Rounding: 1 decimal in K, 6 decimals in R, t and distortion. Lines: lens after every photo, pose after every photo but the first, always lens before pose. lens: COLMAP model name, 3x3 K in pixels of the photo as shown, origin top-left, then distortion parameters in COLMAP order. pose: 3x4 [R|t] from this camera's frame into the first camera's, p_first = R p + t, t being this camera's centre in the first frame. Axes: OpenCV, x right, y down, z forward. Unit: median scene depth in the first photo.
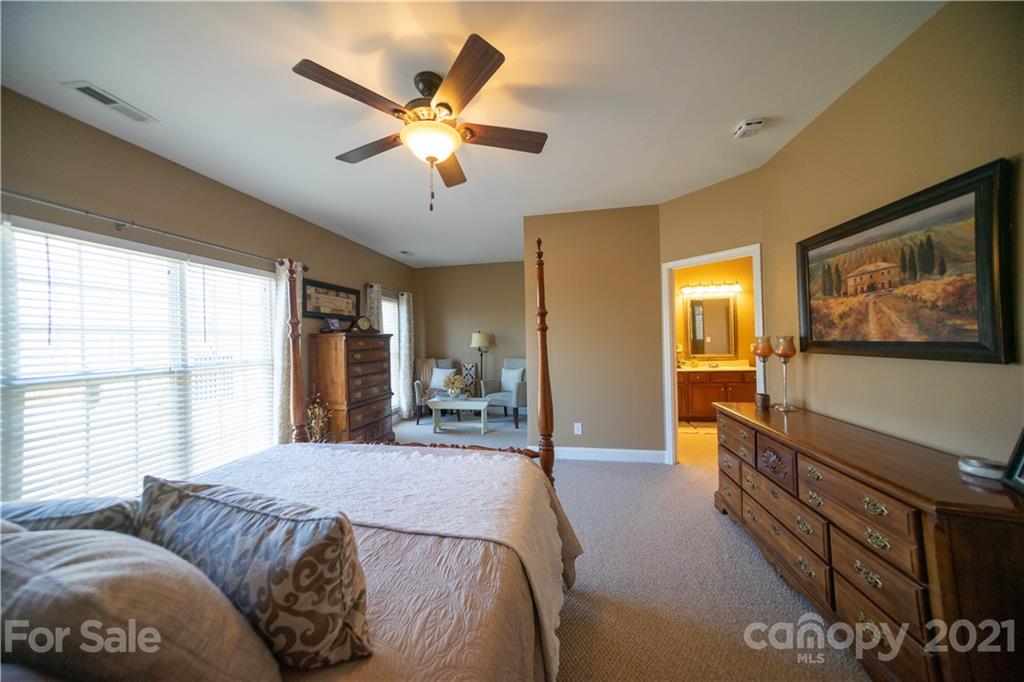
lens RADIAL K [[347.3, 0, 506.9], [0, 347.3, 336.9], [0, 0, 1]] dist [0.000372, 0.000084]
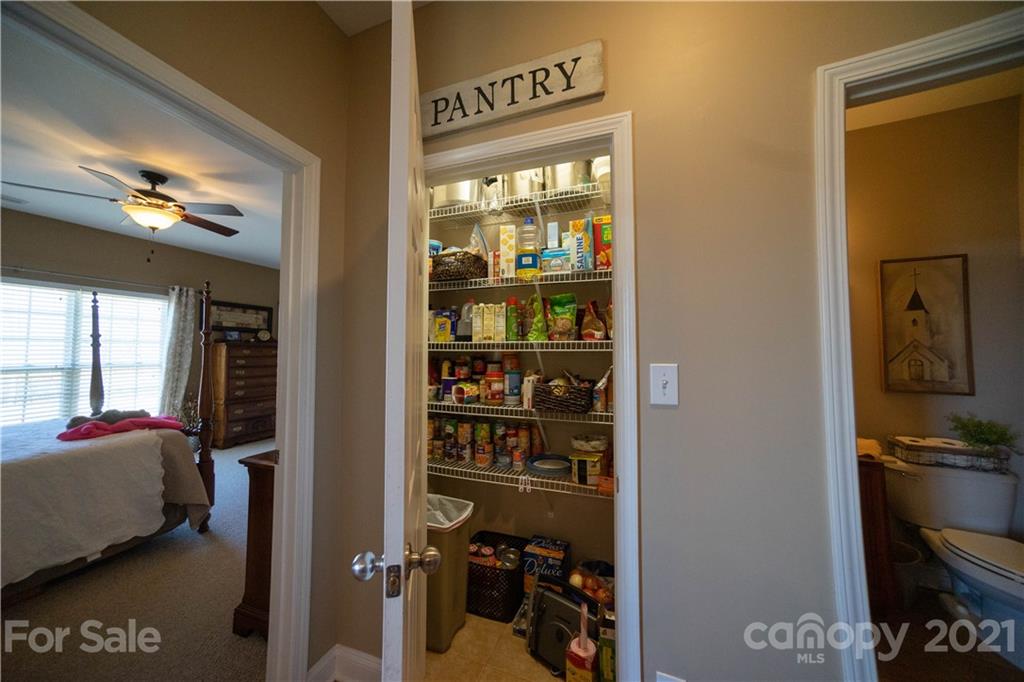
lens RADIAL K [[347.3, 0, 506.9], [0, 347.3, 336.9], [0, 0, 1]] dist [0.000372, 0.000084]
pose [[0.984845, 0.019545, -0.172333, 0.742878], [-0.024647, 0.999317, -0.027519, -0.023445], [0.171677, 0.031349, 0.984654, -0.065009]]
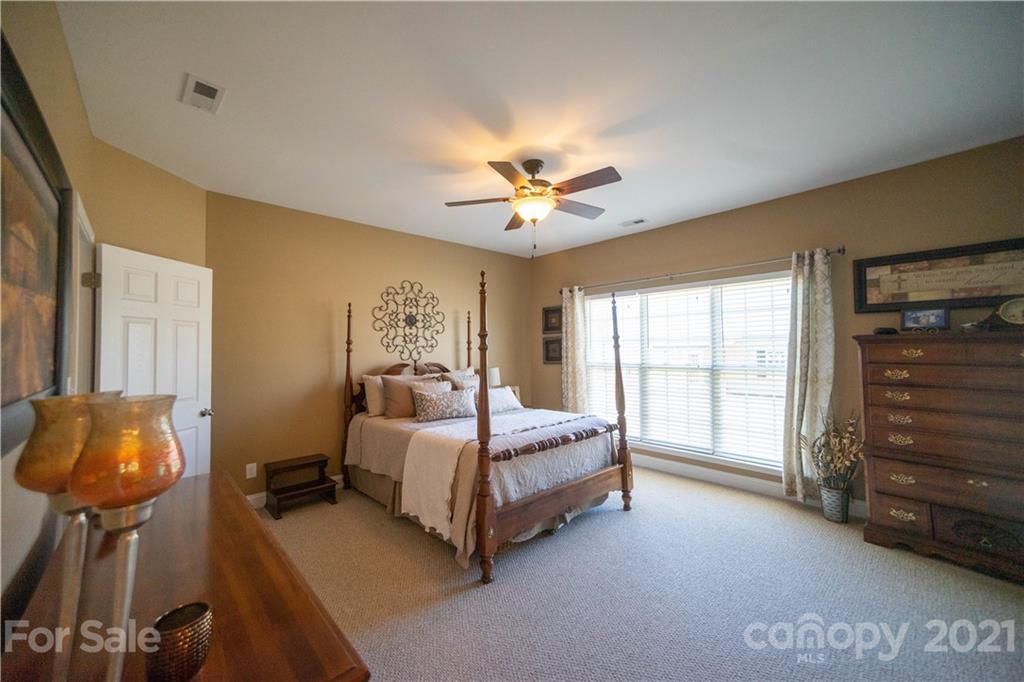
lens RADIAL K [[381.7, 0, 495.3], [0, 381.7, 339.0], [0, 0, 1]] dist [0.024673, 0.000106]
pose [[-0.592379, 0.008737, -0.805612, 0.529089], [0.032014, 0.999407, -0.012702, -0.017684], [0.805023, -0.033315, -0.592308, 0.869379]]
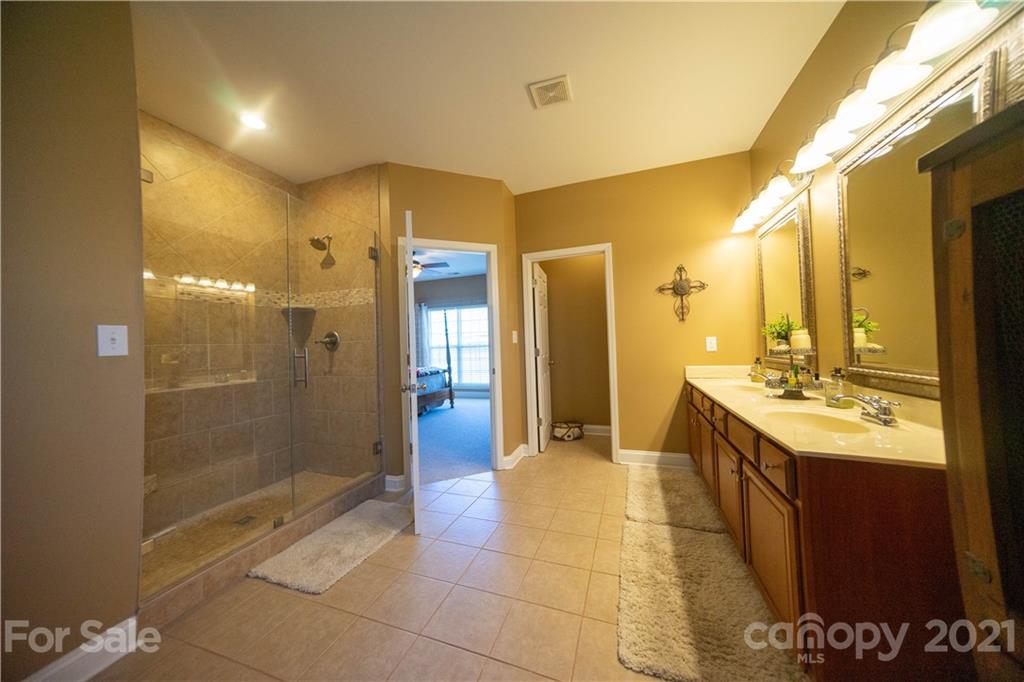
lens RADIAL K [[347.3, 0, 506.9], [0, 347.3, 336.9], [0, 0, 1]] dist [0.000372, 0.000084]
pose [[-0.136426, 0.001613, -0.990649, 1.325170], [0.050197, 0.998725, -0.005286, 0.034083], [0.989378, -0.050449, -0.136333, 1.102579]]
